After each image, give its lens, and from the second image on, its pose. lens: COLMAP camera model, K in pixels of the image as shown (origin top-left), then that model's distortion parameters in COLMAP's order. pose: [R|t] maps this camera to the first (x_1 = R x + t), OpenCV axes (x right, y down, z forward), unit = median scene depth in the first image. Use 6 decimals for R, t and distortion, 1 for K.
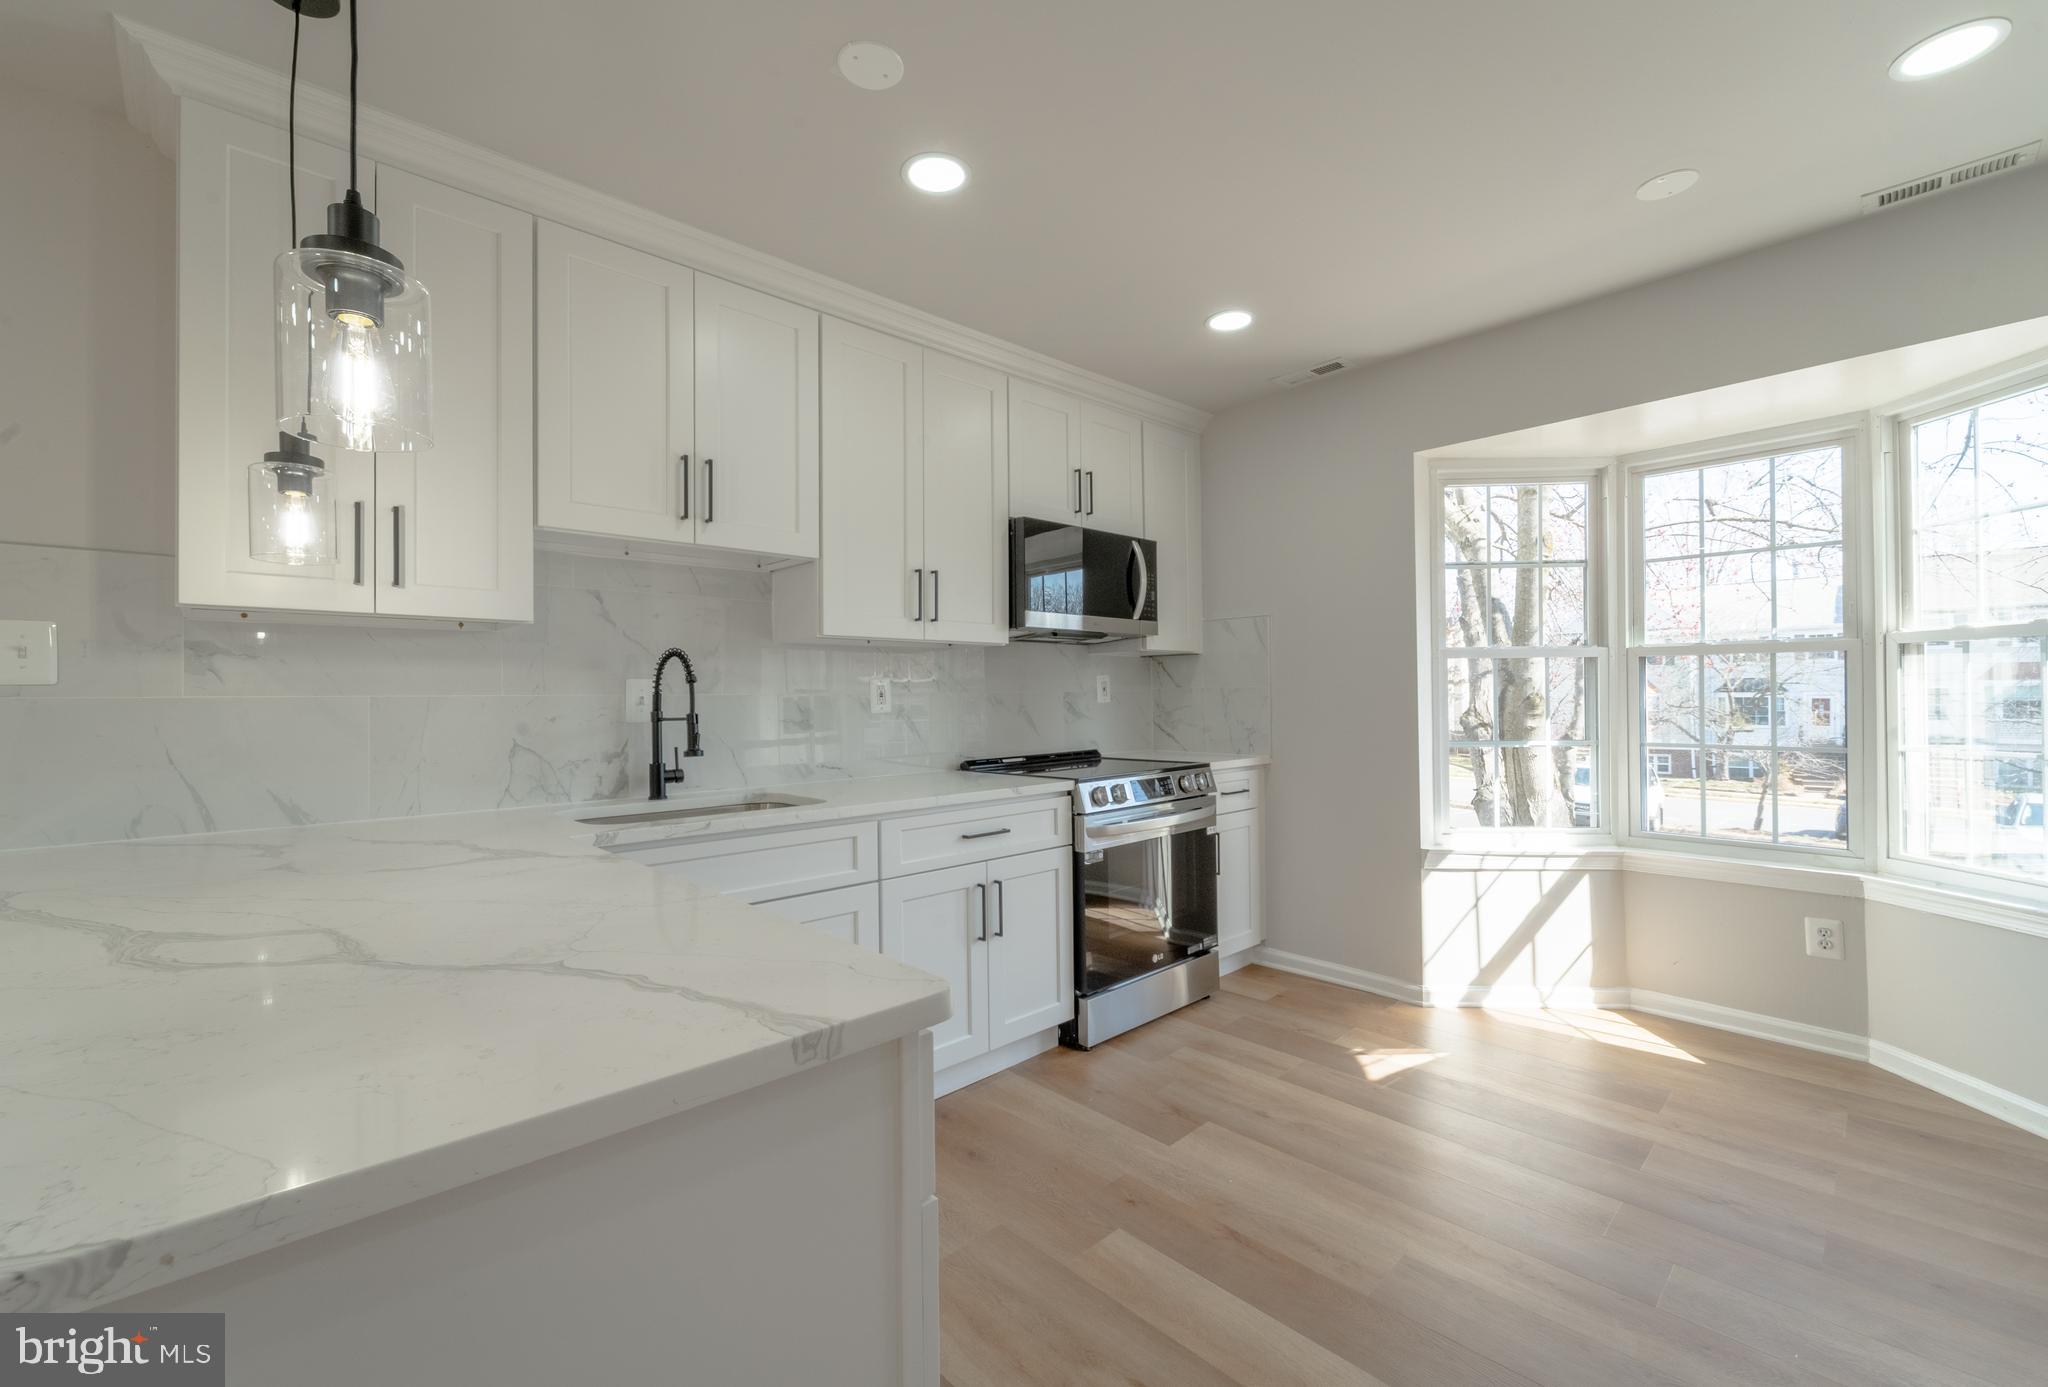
lens RADIAL K [[828.6, 0, 1024.0], [0, 828.6, 693.5], [0, 0, 1]] dist [0.000161, 0.000127]
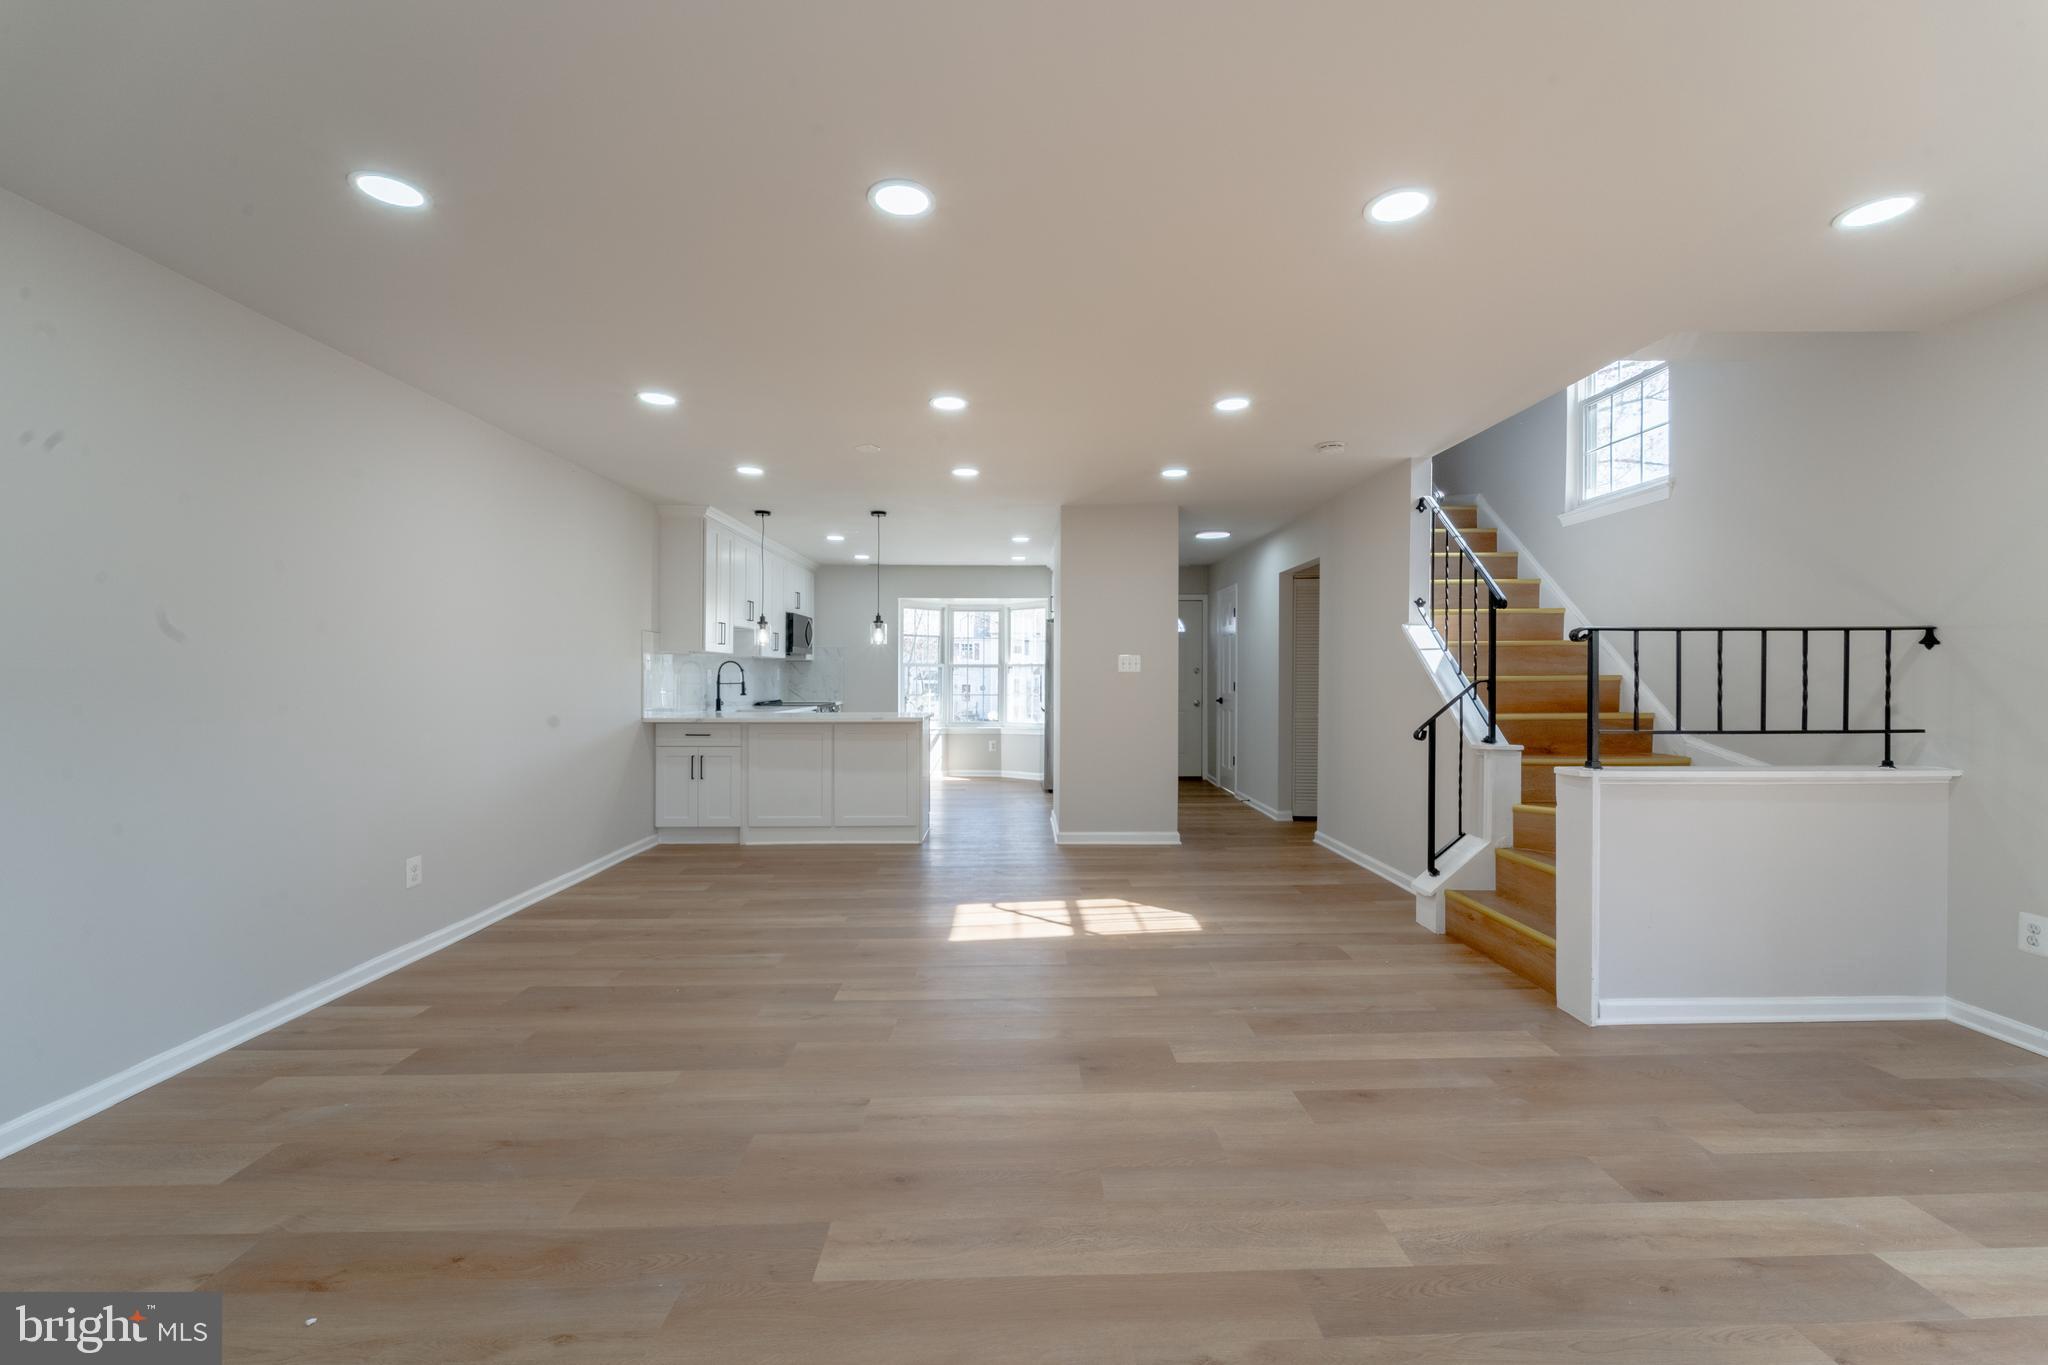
lens RADIAL K [[842.2, 0, 1024.0], [0, 842.2, 682.5], [0, 0, 1]] dist [-0.024210, 0.000402]
pose [[0.695352, 0.011087, 0.718583, -1.635149], [-0.016914, 0.999857, 0.000941, 0.002957], [-0.718470, -0.012809, 0.695440, -1.702672]]
